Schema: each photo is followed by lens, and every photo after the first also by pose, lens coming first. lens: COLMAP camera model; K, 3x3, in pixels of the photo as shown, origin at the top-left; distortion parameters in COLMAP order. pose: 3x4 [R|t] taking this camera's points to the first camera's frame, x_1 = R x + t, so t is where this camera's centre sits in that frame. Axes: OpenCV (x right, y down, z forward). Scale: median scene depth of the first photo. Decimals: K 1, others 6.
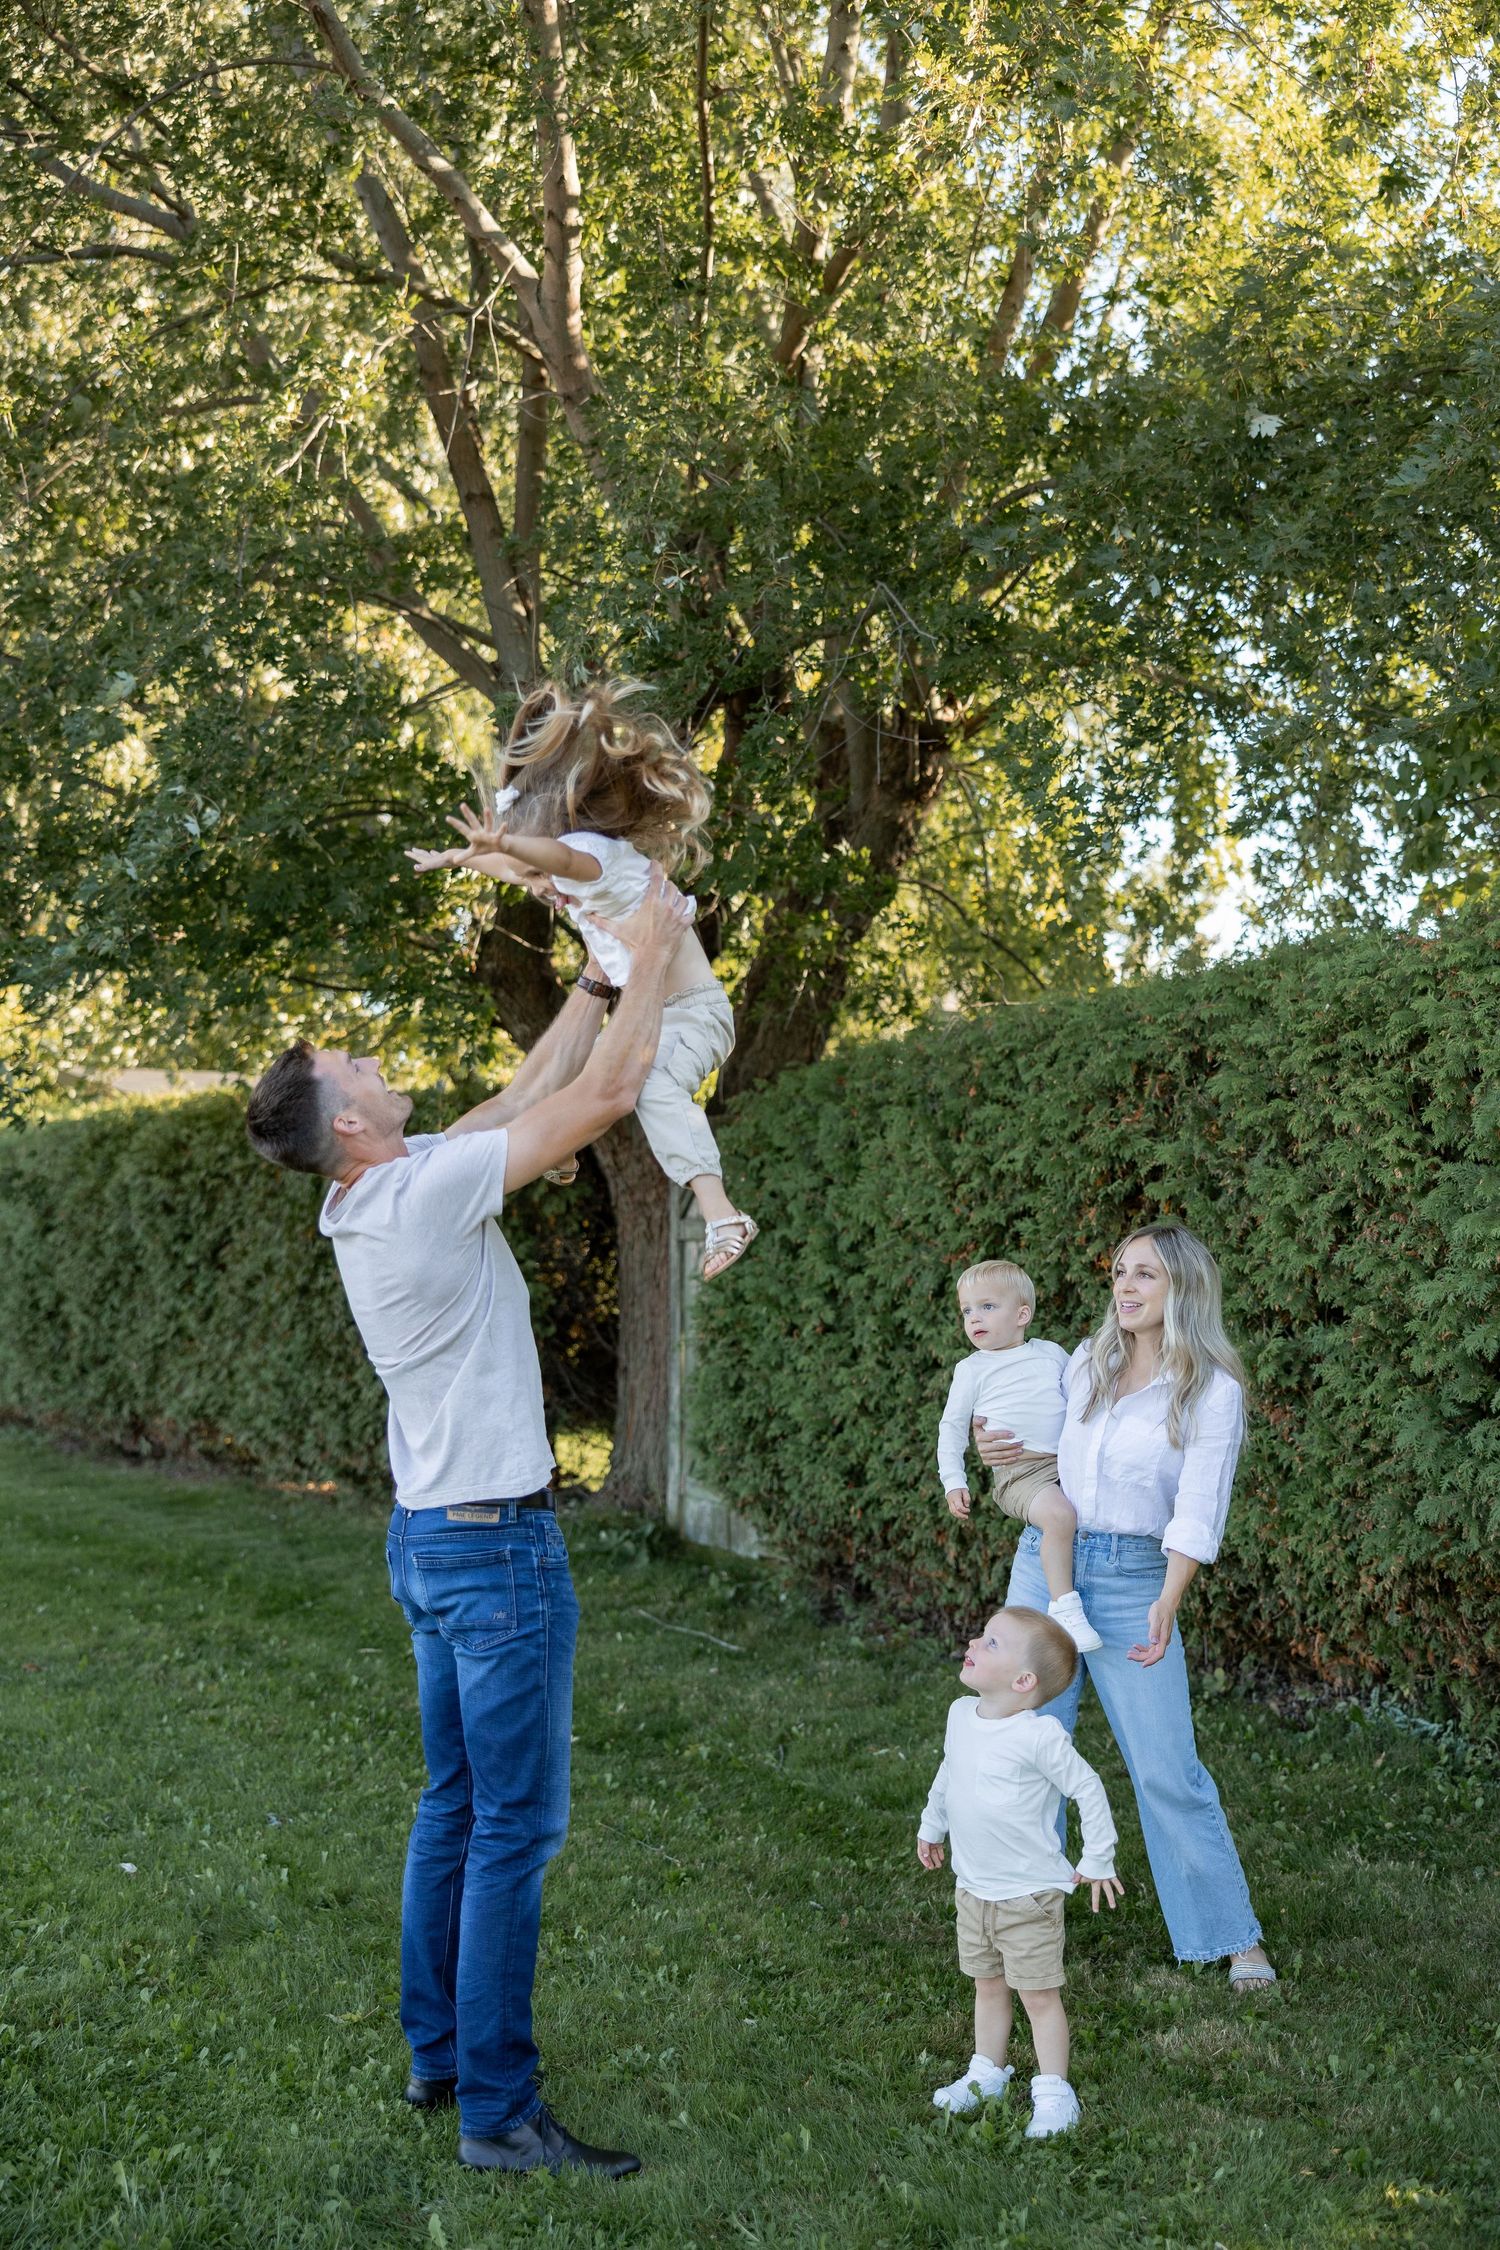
lens RADIAL K [[2450.9, 0, 754.5], [0, 2450.9, 1132.1], [0, 0, 1]] dist [0.014586, 0.000000]
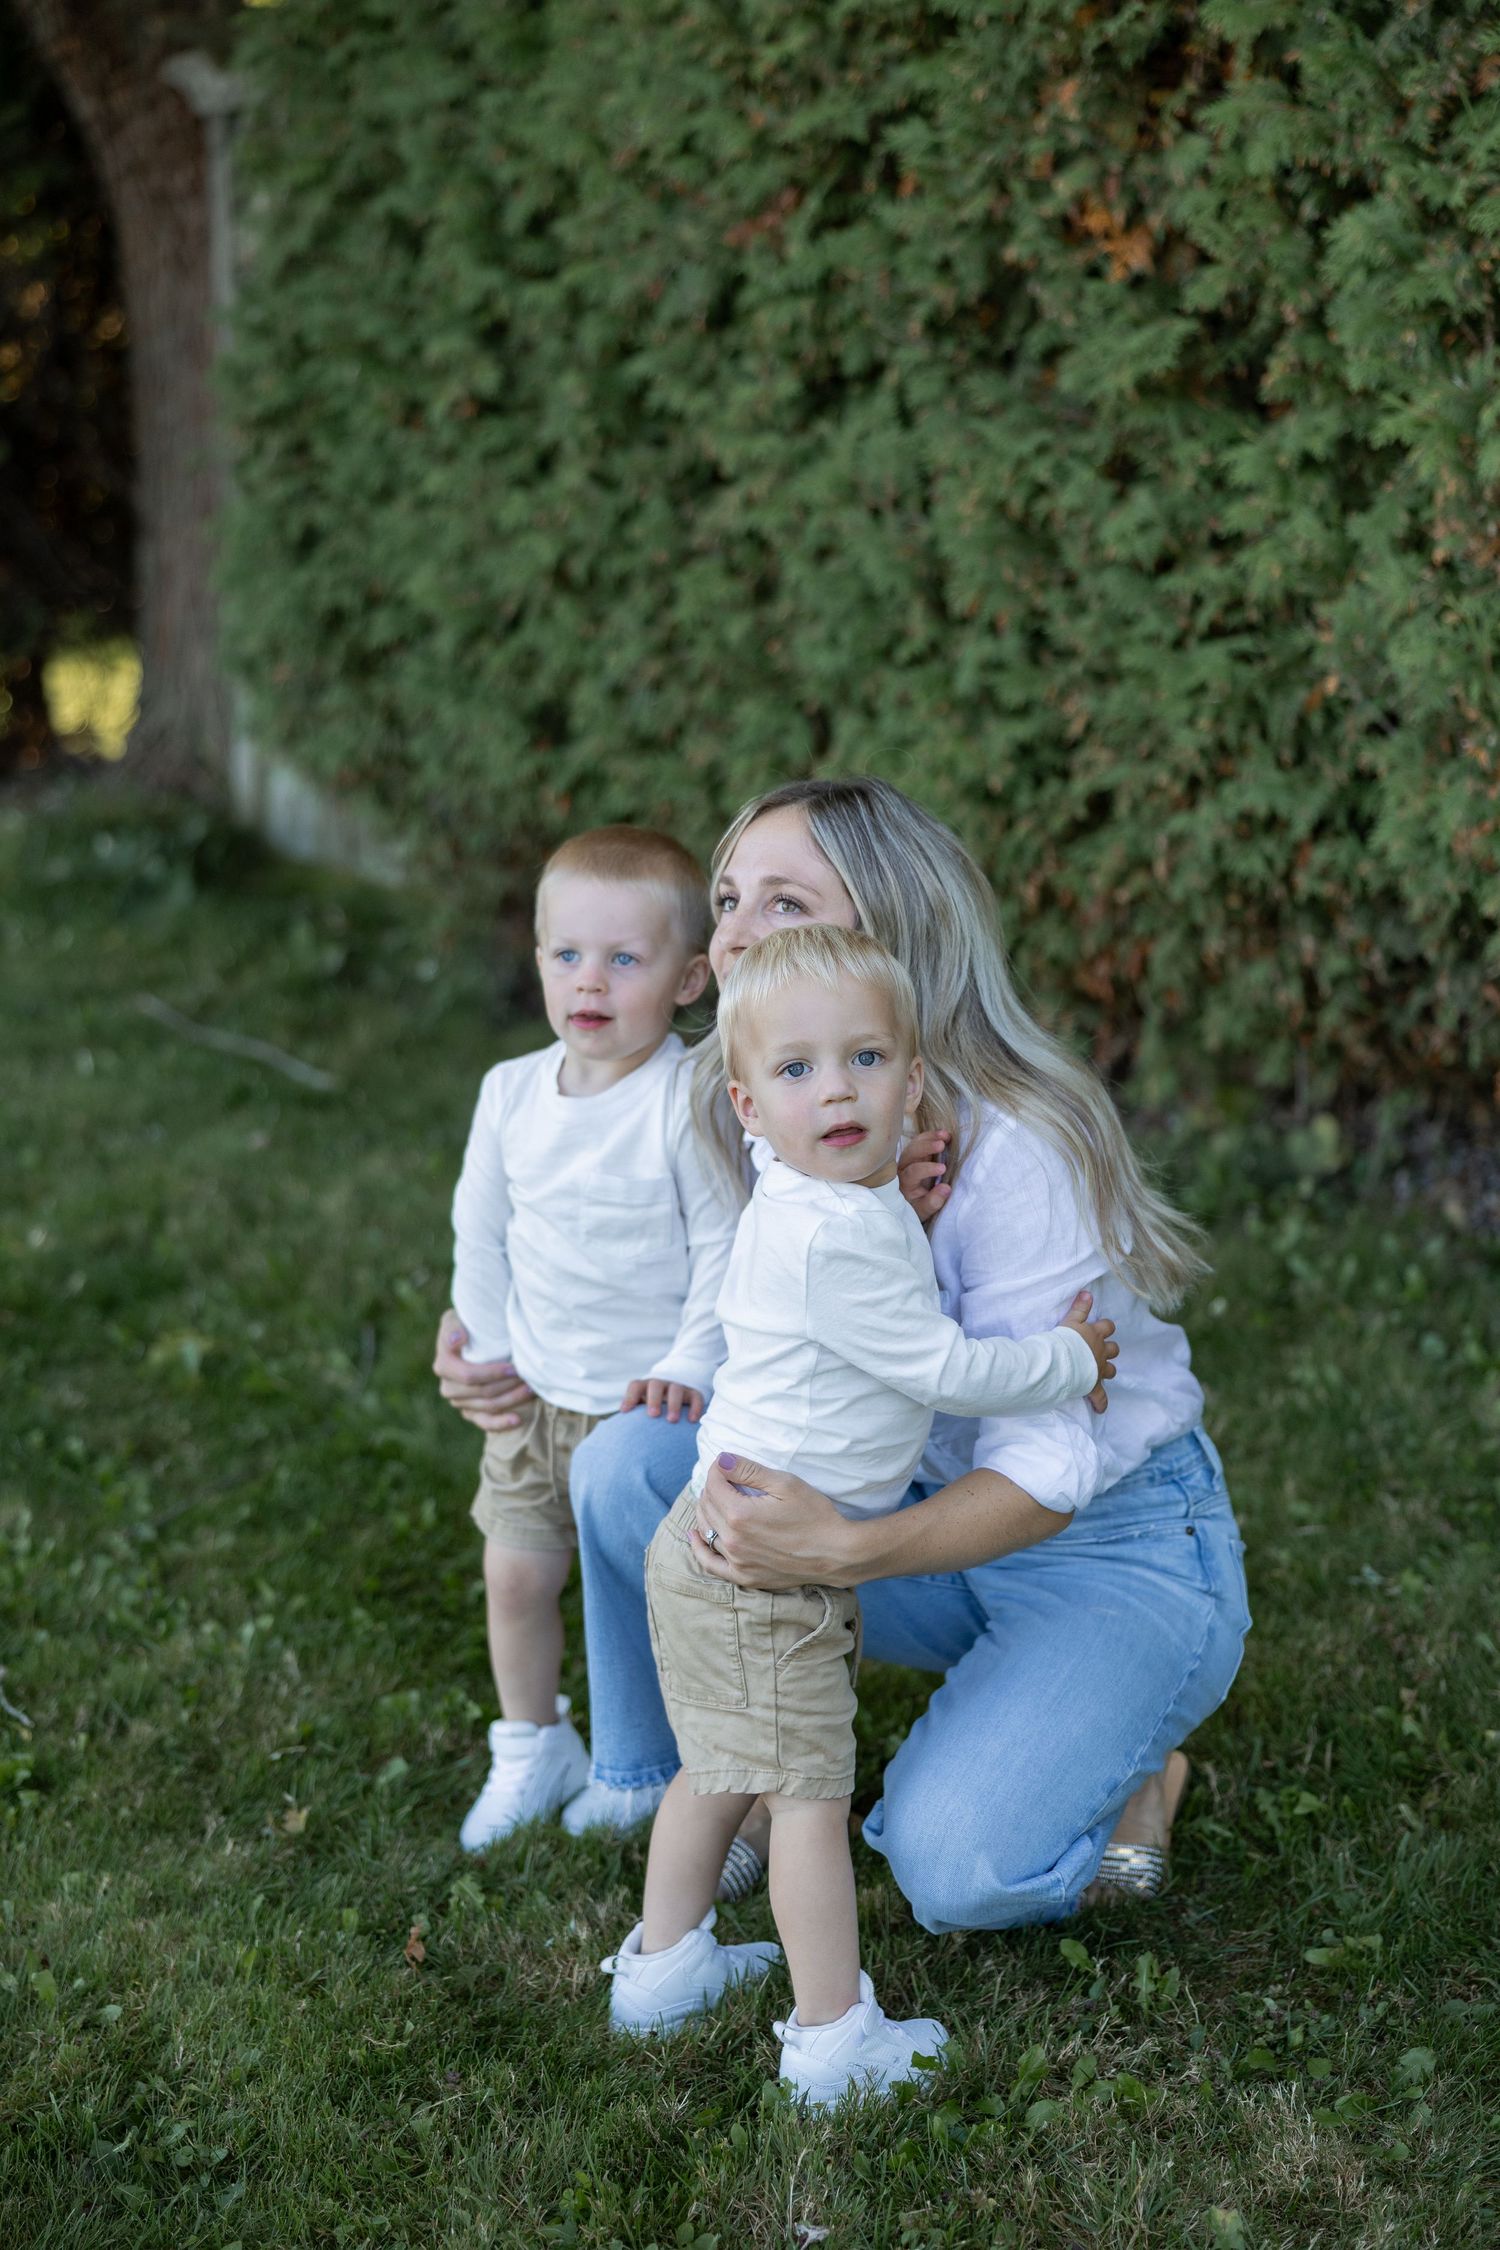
lens RADIAL K [[3486.1, 0, 748.7], [0, 3486.1, 1123.9], [0, 0, 1]] dist [-0.009592, 0.000000]
pose [[0.997992, -0.028452, 0.056597, 0.039456], [0.013142, 0.967011, 0.254395, 0.045805], [-0.061968, -0.253140, 0.965443, 0.340861]]
